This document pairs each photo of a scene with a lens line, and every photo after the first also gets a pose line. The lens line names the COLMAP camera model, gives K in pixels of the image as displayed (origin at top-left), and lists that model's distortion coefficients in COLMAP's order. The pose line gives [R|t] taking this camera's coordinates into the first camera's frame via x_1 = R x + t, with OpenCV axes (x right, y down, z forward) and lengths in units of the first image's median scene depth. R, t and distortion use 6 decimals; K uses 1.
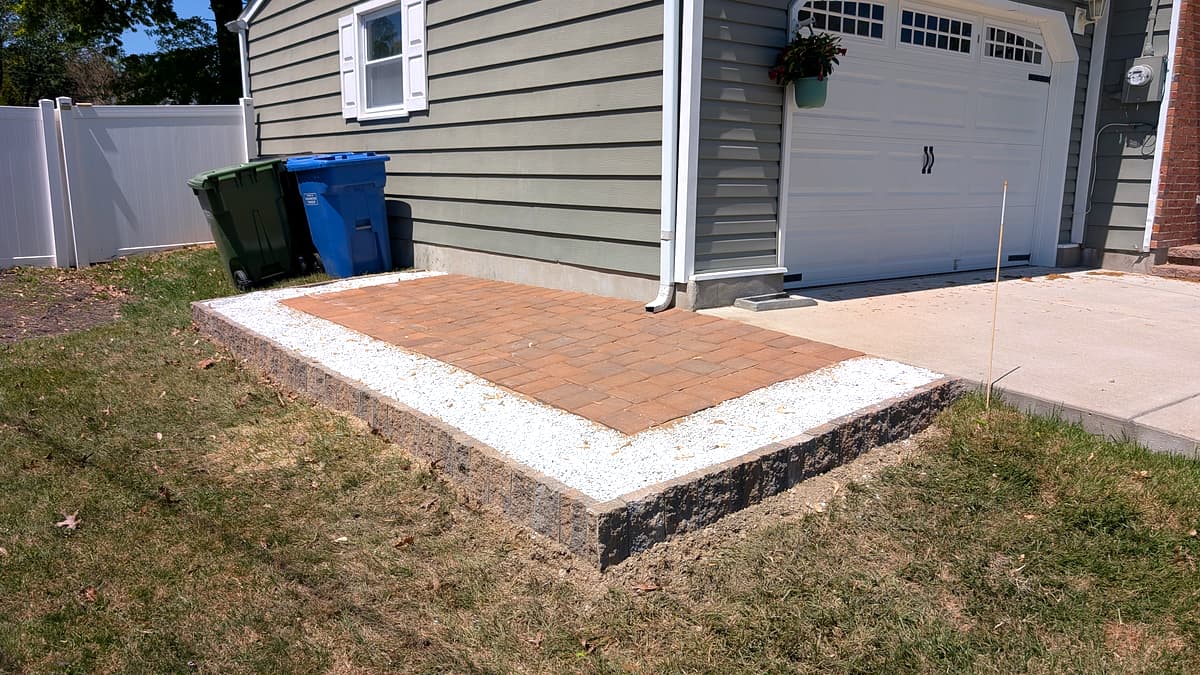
lens RADIAL K [[886.0, 0, 600.0], [0, 886.0, 337.5], [0, 0, 1]] dist [0.006799, 0.000176]
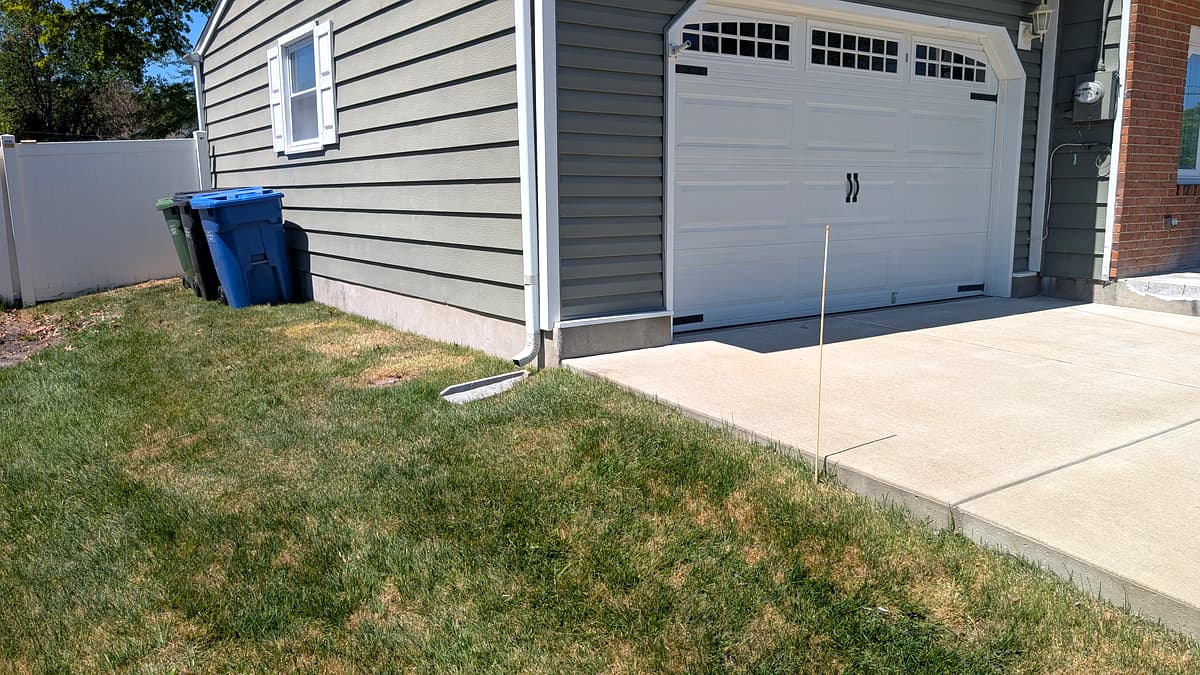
lens RADIAL K [[885.5, 0, 600.4], [0, 885.5, 330.8], [0, 0, 1]] dist [0.004535, 0.003560]
pose [[0.999132, -0.011198, -0.040116, 0.127537], [0.010086, 0.999563, -0.027796, -0.024057], [0.040409, 0.027367, 0.998808, 0.057248]]
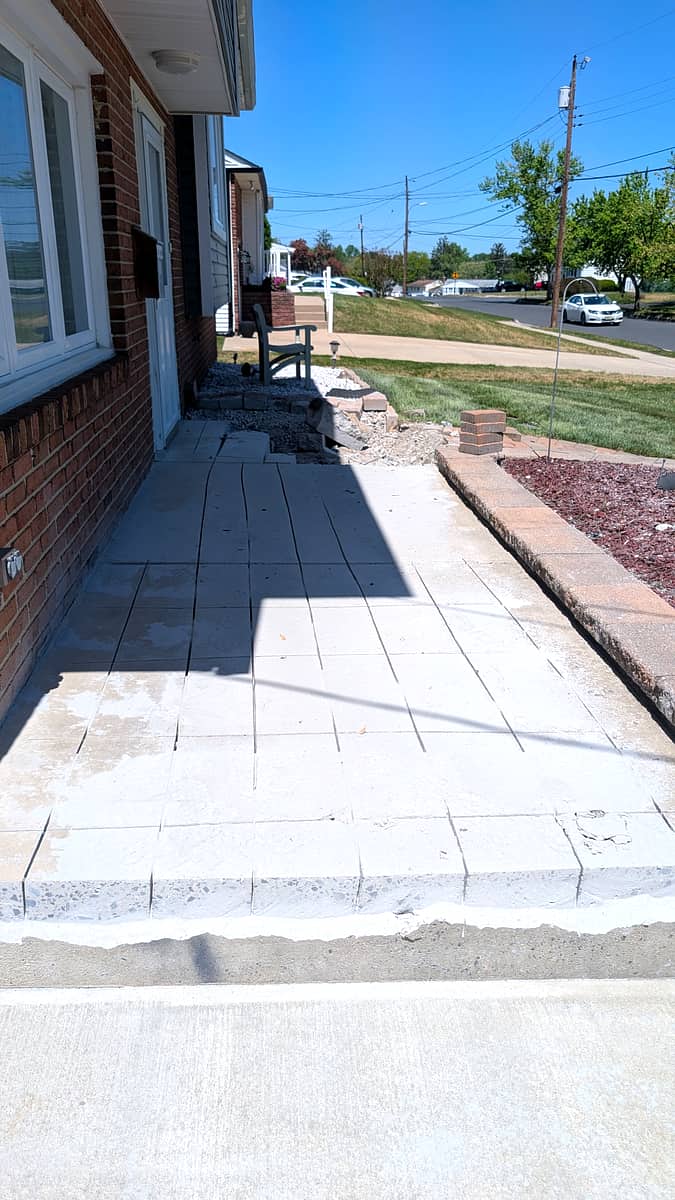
lens RADIAL K [[886.0, 0, 337.5], [0, 886.0, 600.0], [0, 0, 1]] dist [0.006799, 0.000176]
pose [[0.545860, -0.295835, 0.783912, 0.542195], [0.154545, 0.955090, 0.252821, -0.211596], [-0.823500, -0.016856, 0.567065, 0.795417]]
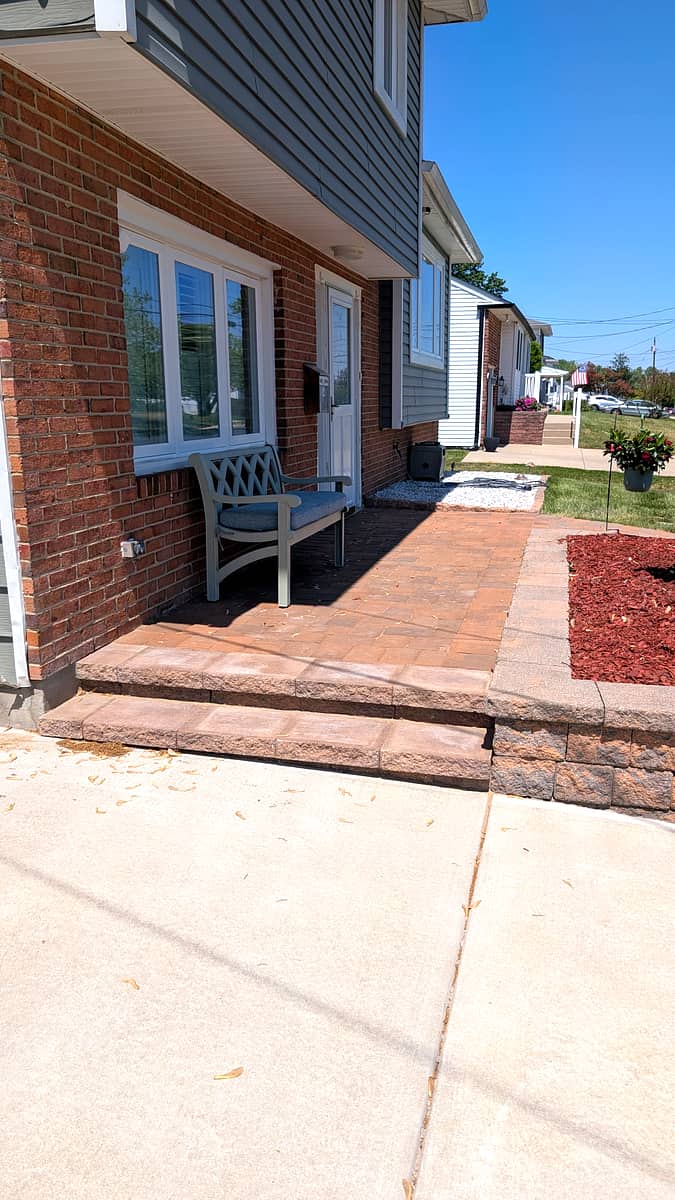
lens RADIAL K [[892.2, 0, 337.5], [0, 892.2, 600.0], [0, 0, 1]] dist [-0.003175, -0.003594]
pose [[0.779844, -0.151475, 0.607370, 0.478065], [0.125211, 0.988418, 0.085739, -0.165112], [-0.613323, 0.009186, 0.789778, 0.544873]]
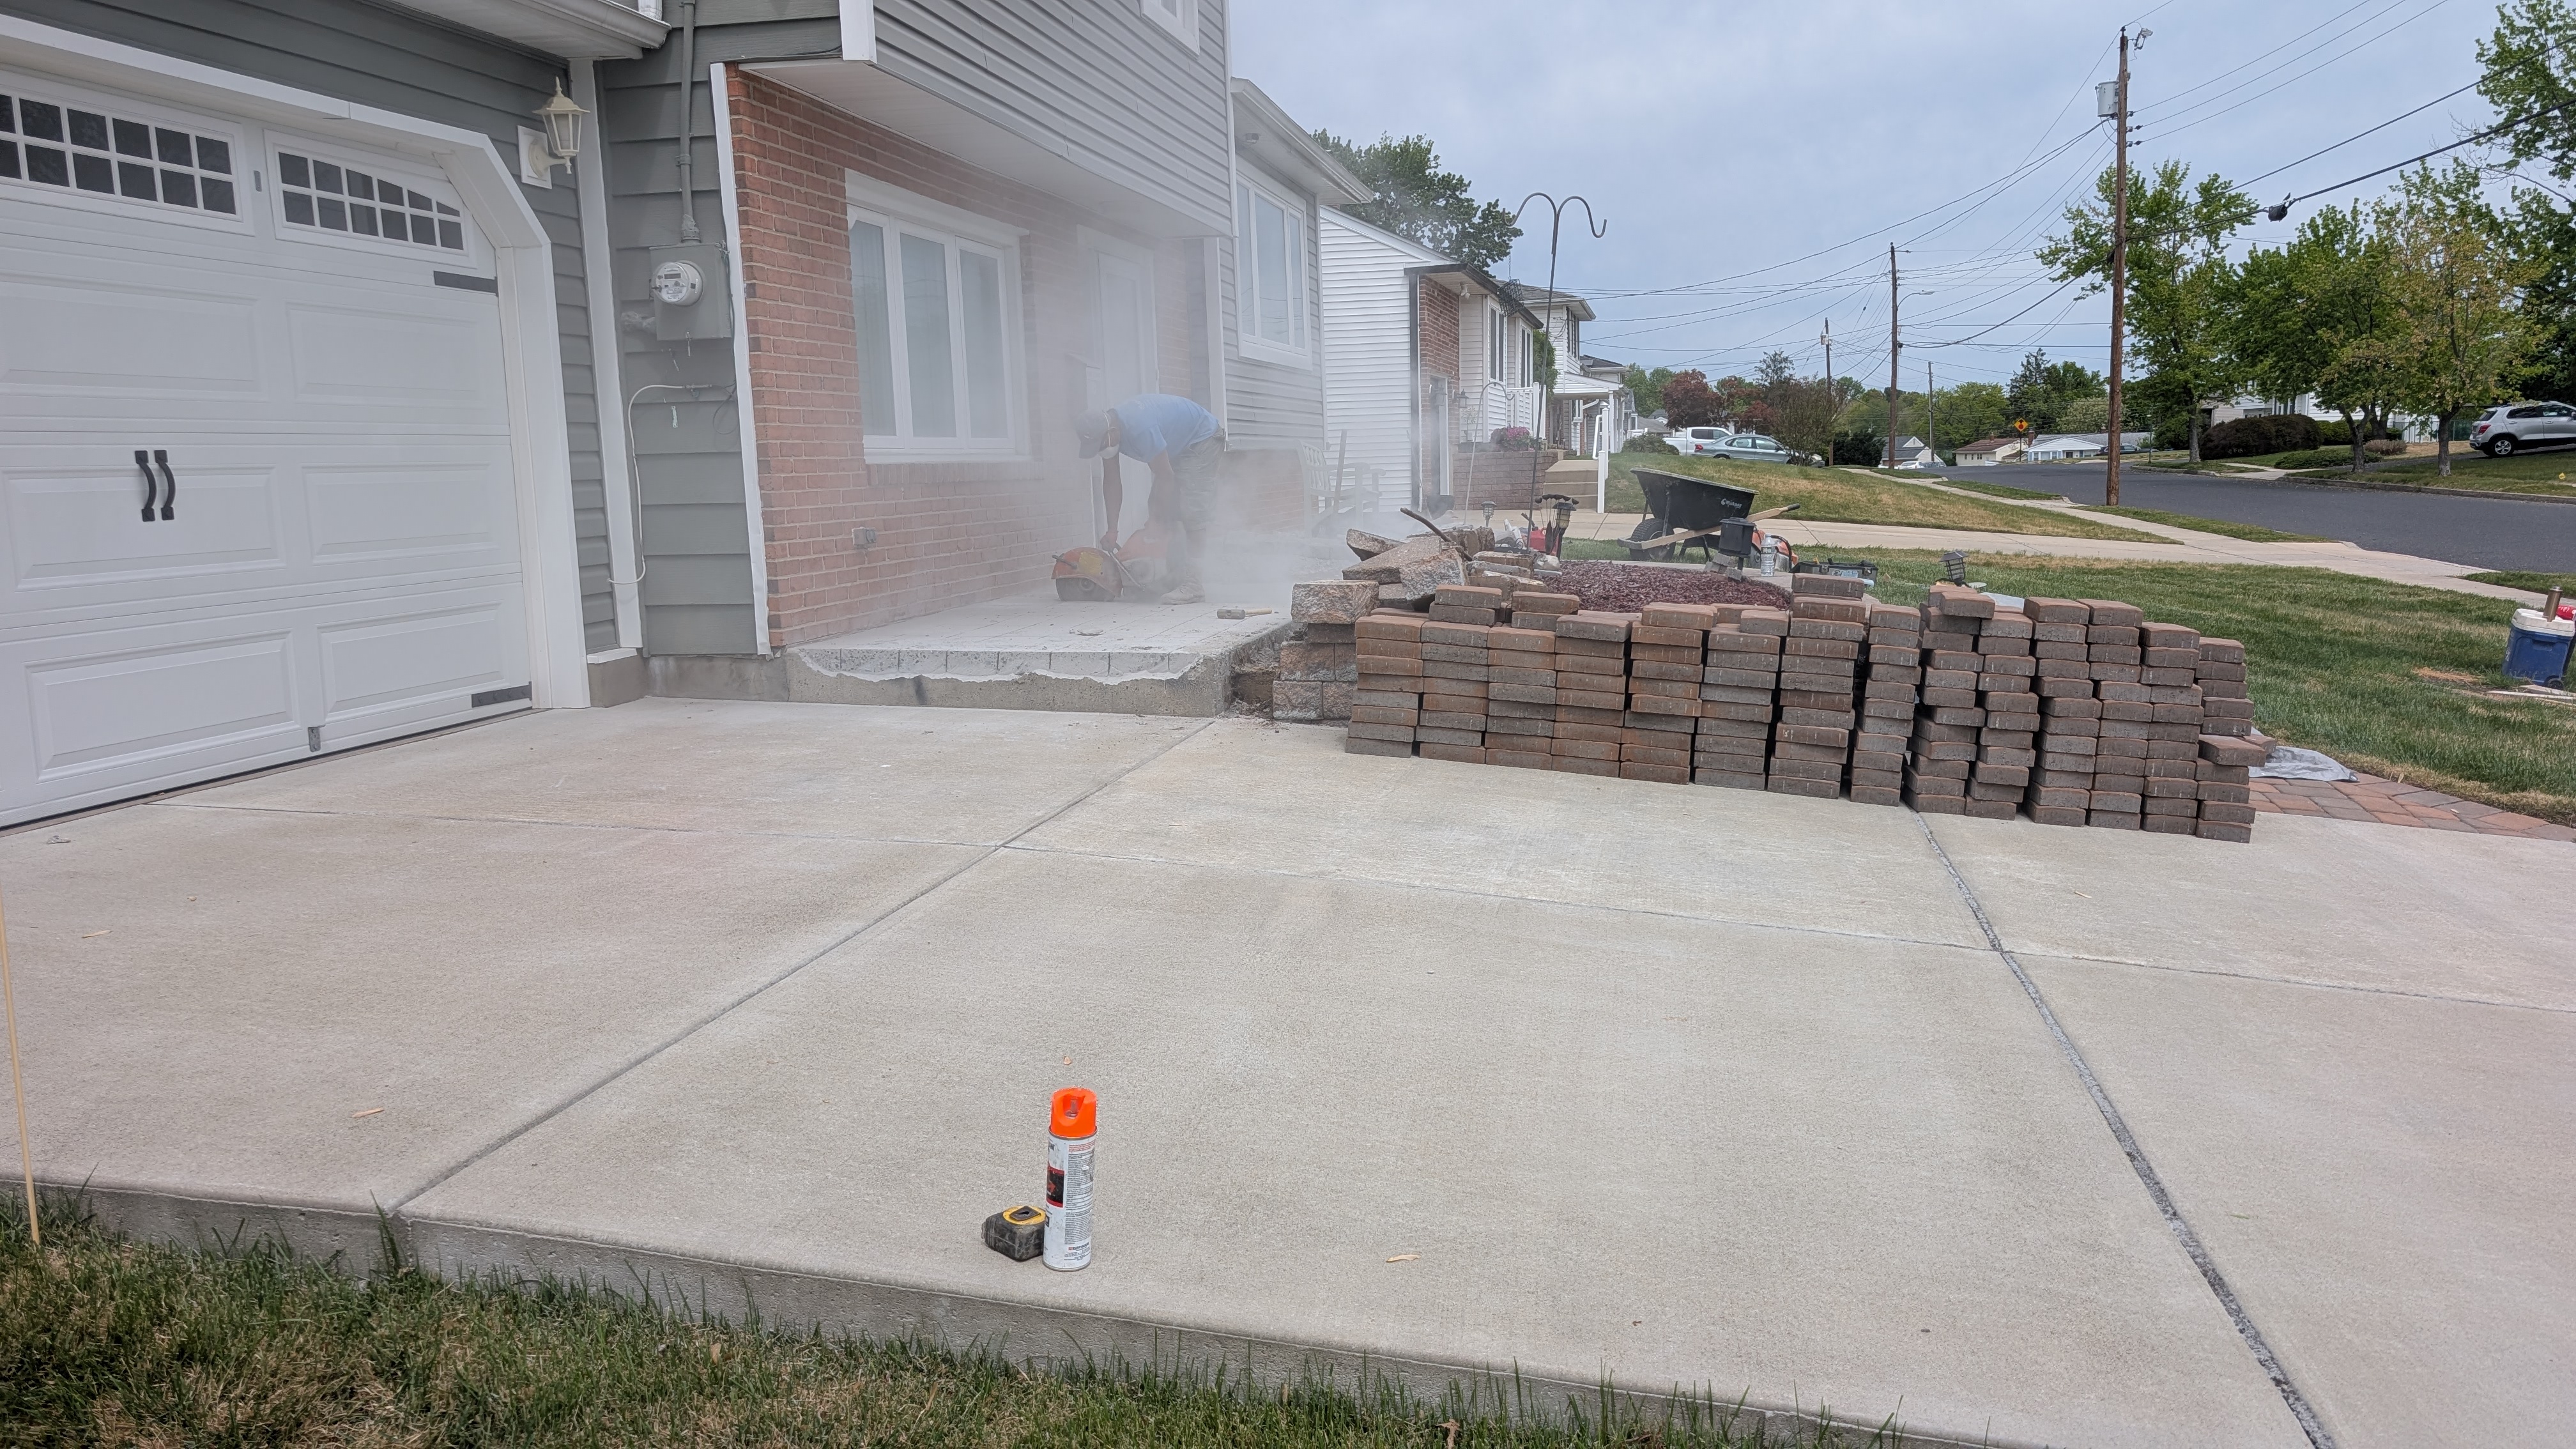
lens RADIAL K [[1901.9, 0, 1325.7], [0, 1901.9, 718.0], [0, 0, 1]] dist [0.014987, 0.003554]
pose [[0.739681, -0.125472, 0.661157, 0.167449], [0.161349, 0.986874, 0.006774, -0.022848], [-0.653329, 0.101666, 0.750217, 0.056416]]
